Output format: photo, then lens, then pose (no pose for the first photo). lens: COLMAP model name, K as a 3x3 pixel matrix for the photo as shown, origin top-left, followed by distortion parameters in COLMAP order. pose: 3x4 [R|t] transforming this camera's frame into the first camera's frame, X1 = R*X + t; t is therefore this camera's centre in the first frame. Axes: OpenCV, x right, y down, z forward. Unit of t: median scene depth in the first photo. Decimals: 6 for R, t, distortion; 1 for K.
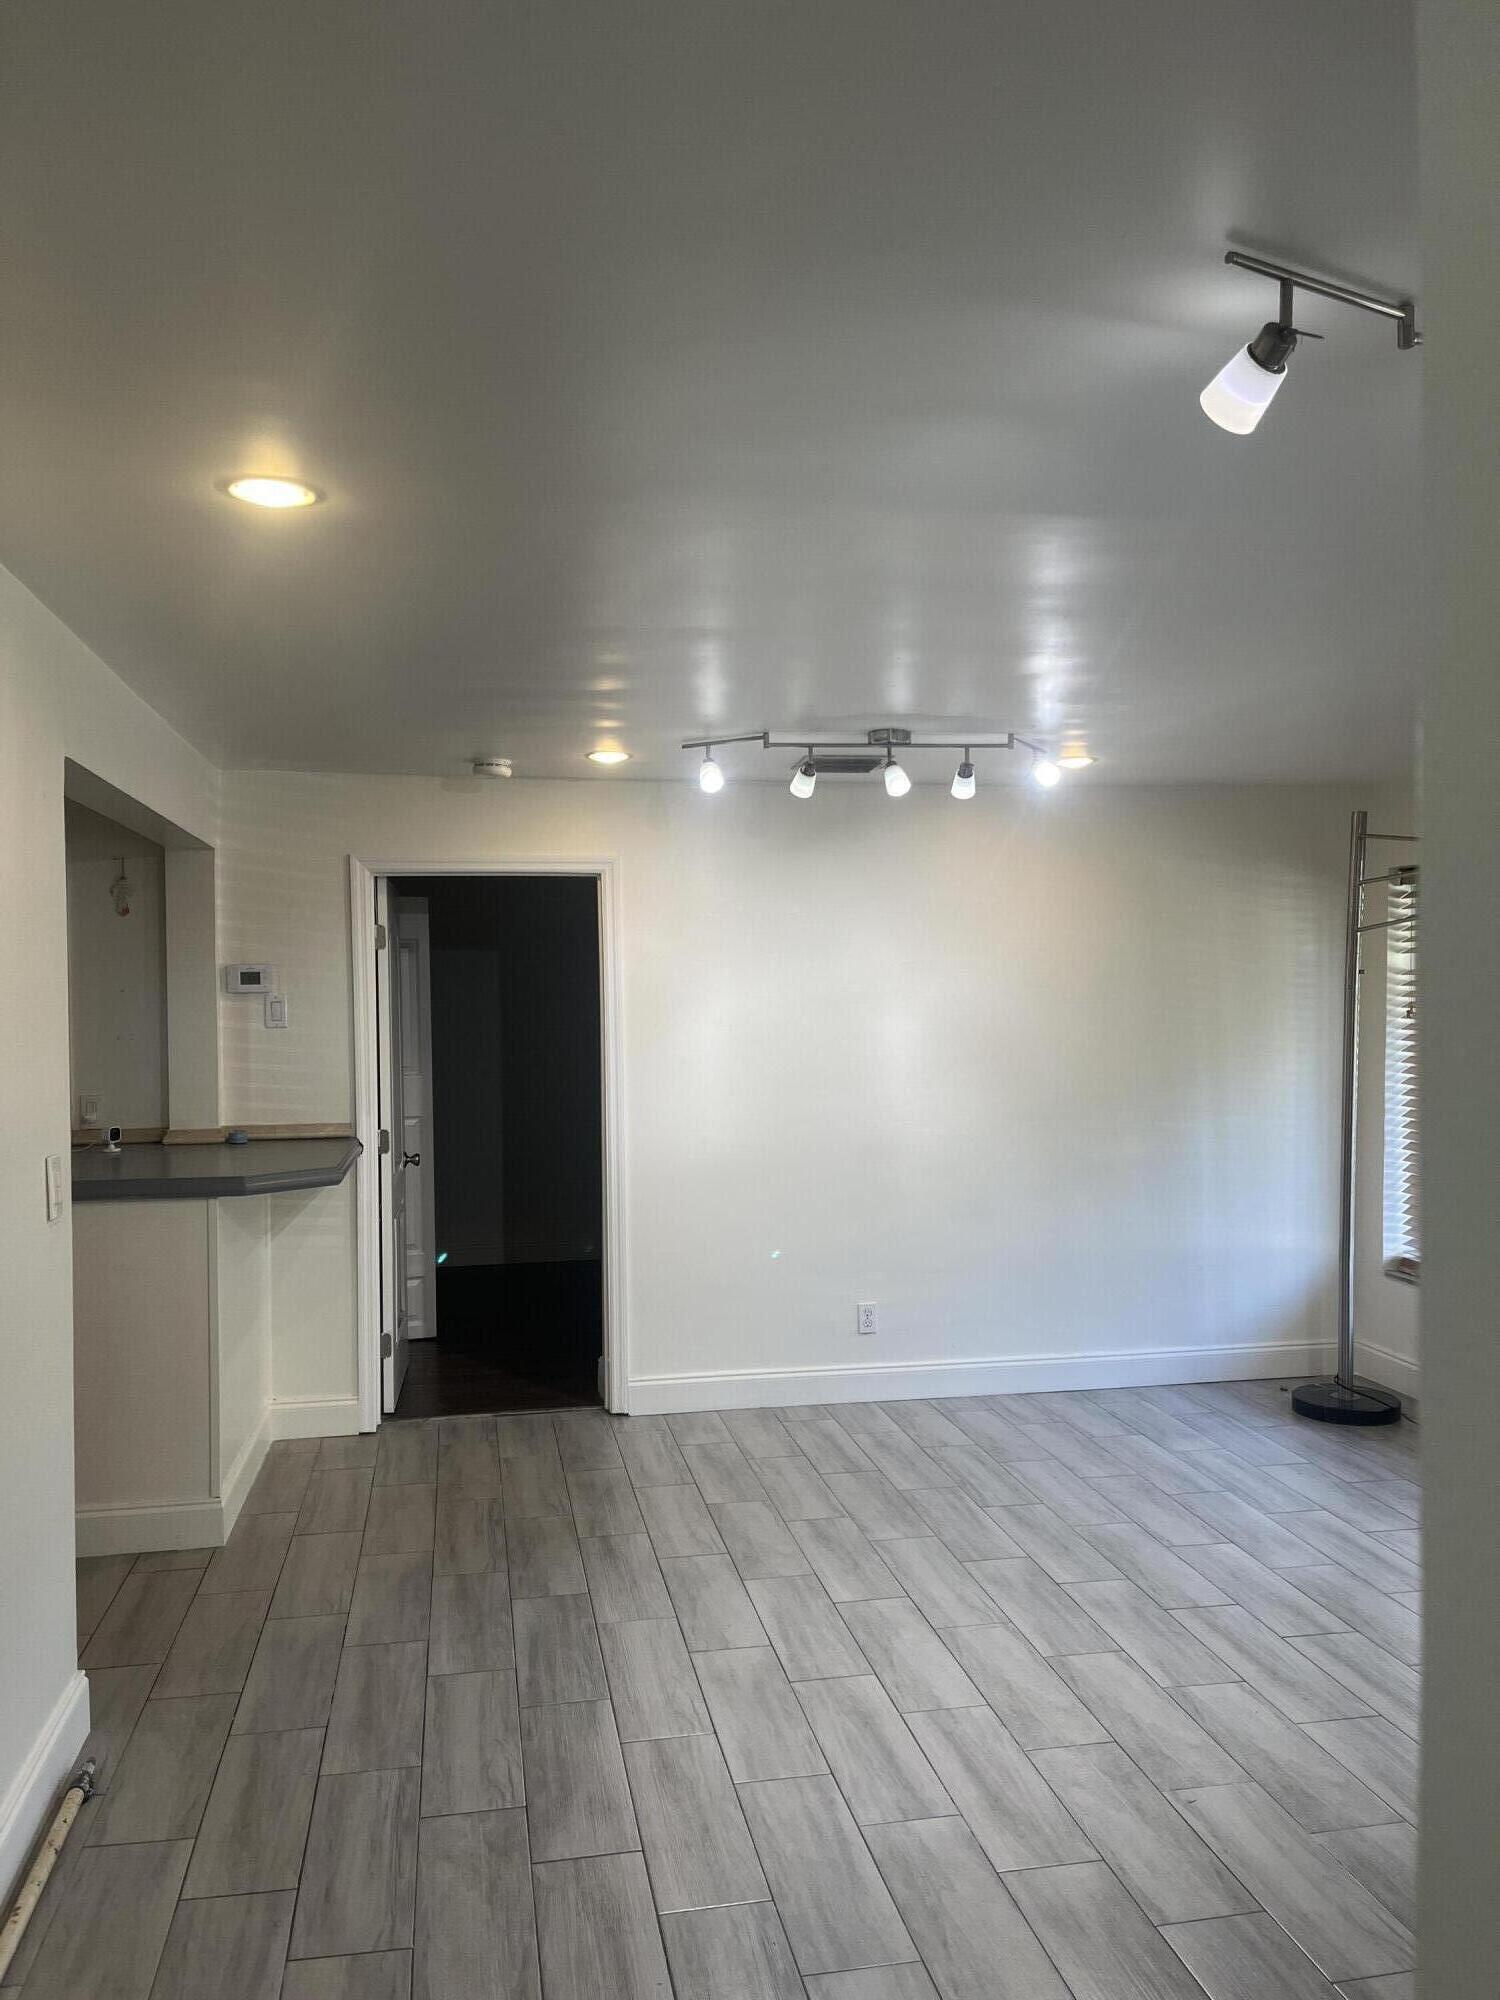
lens RADIAL K [[1512.3, 0, 741.2], [0, 1512.3, 995.0], [0, 0, 1]] dist [0.054843, -0.065680]
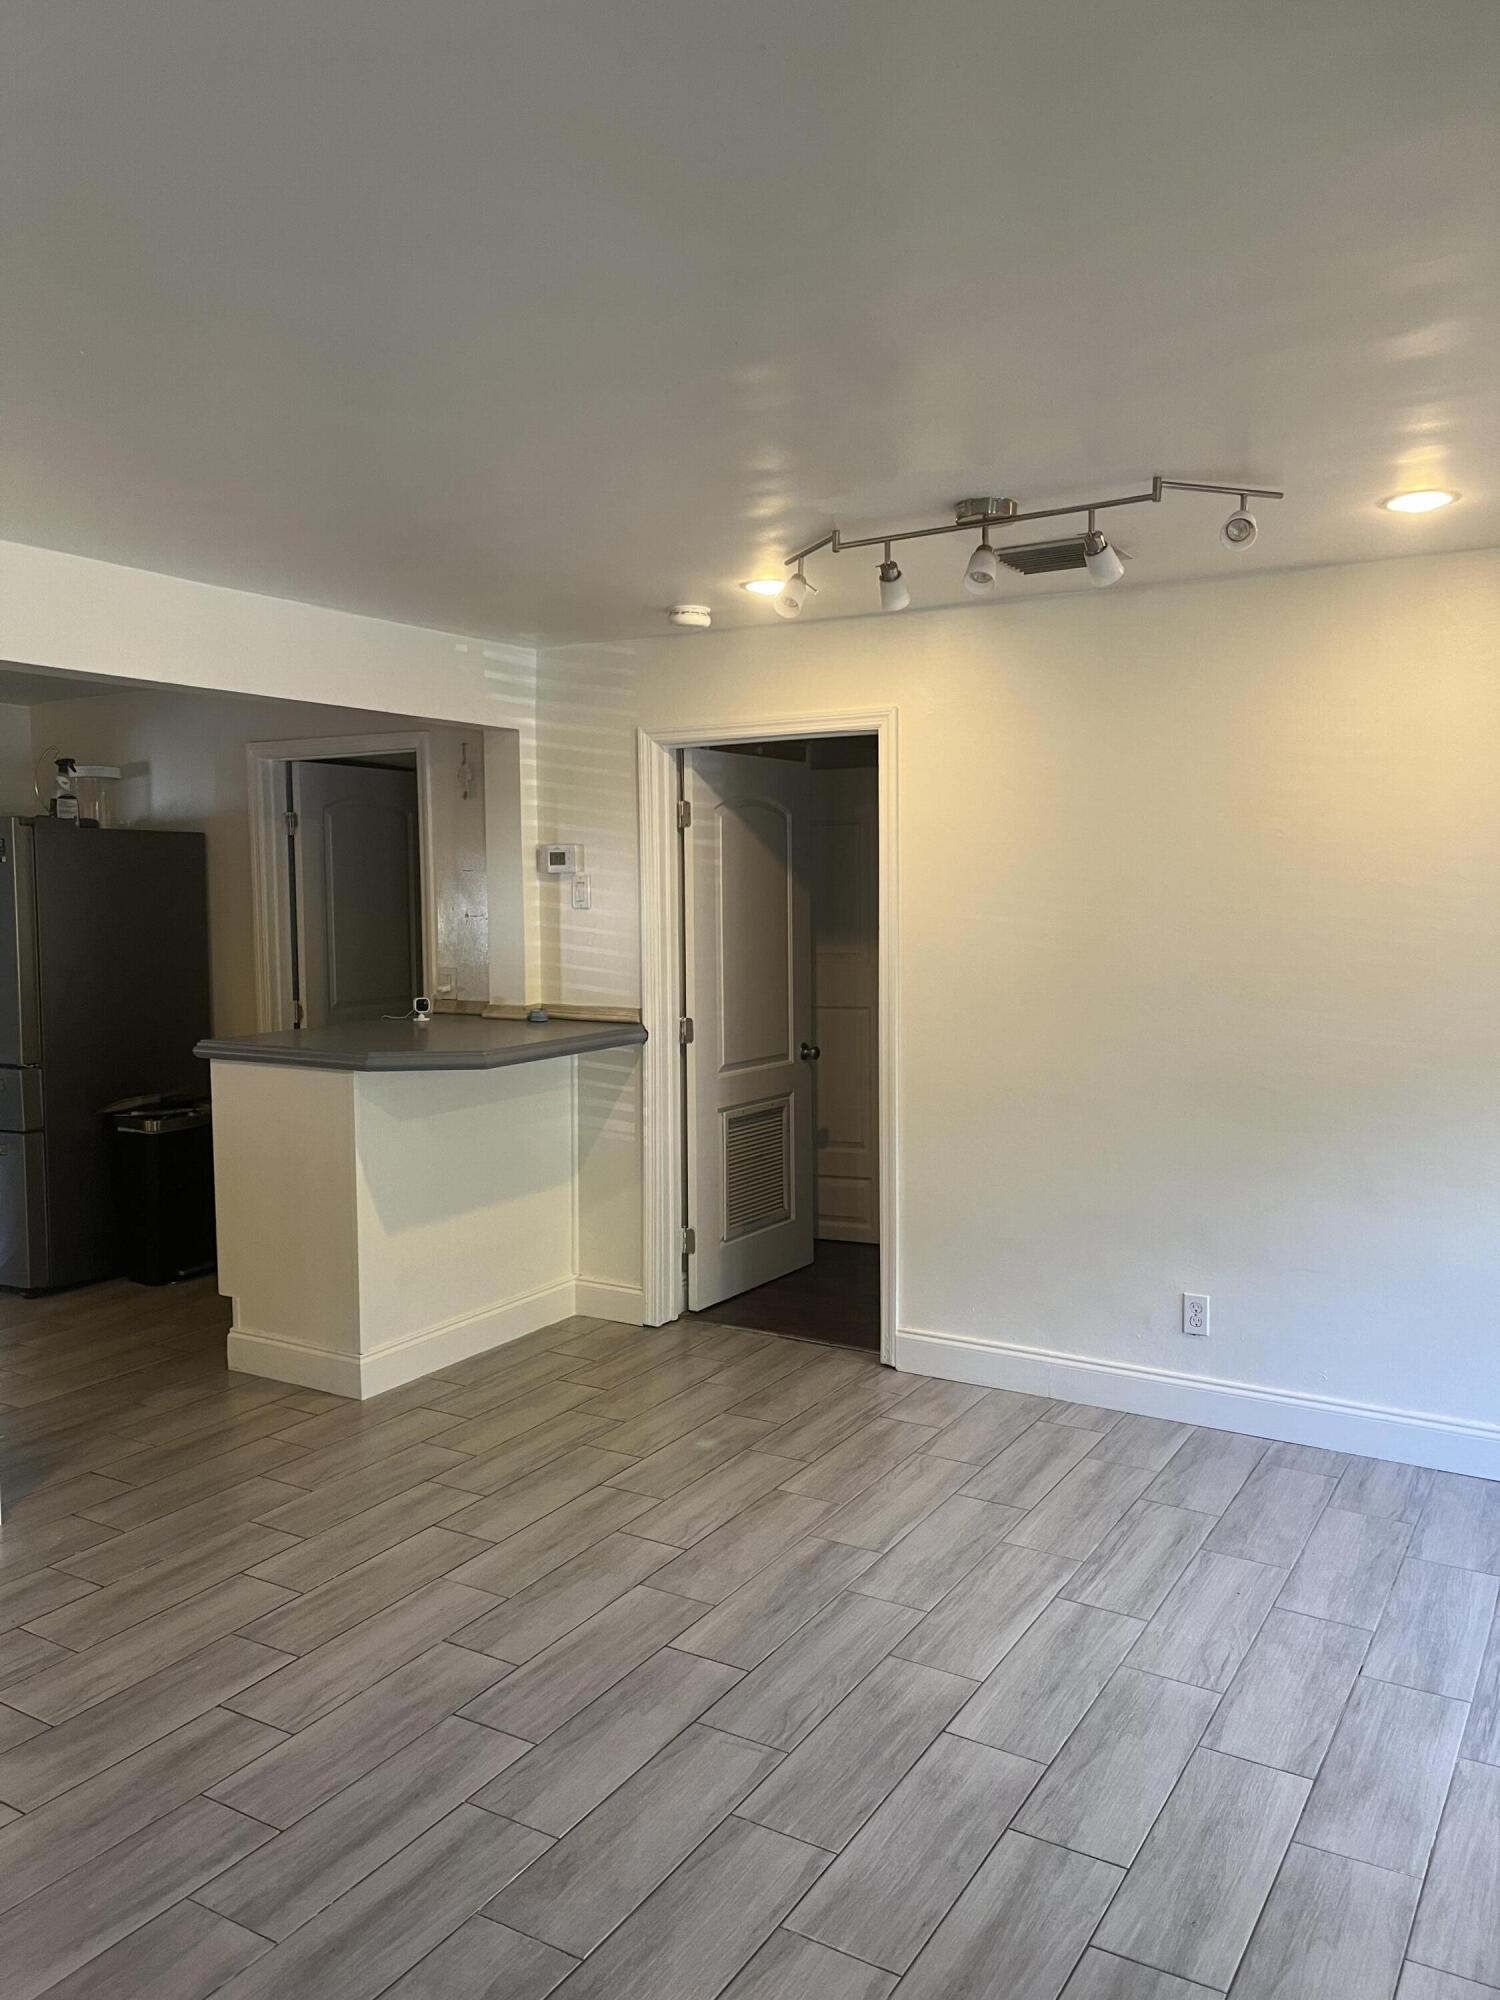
lens RADIAL K [[1512.3, 0, 748.8], [0, 1512.3, 1008.2], [0, 0, 1]] dist [0.054843, -0.065680]
pose [[0.747529, 0.062001, -0.661329, 0.439326], [-0.004033, 0.996039, 0.088823, -0.001970], [0.664217, -0.063731, 0.744819, 0.336518]]
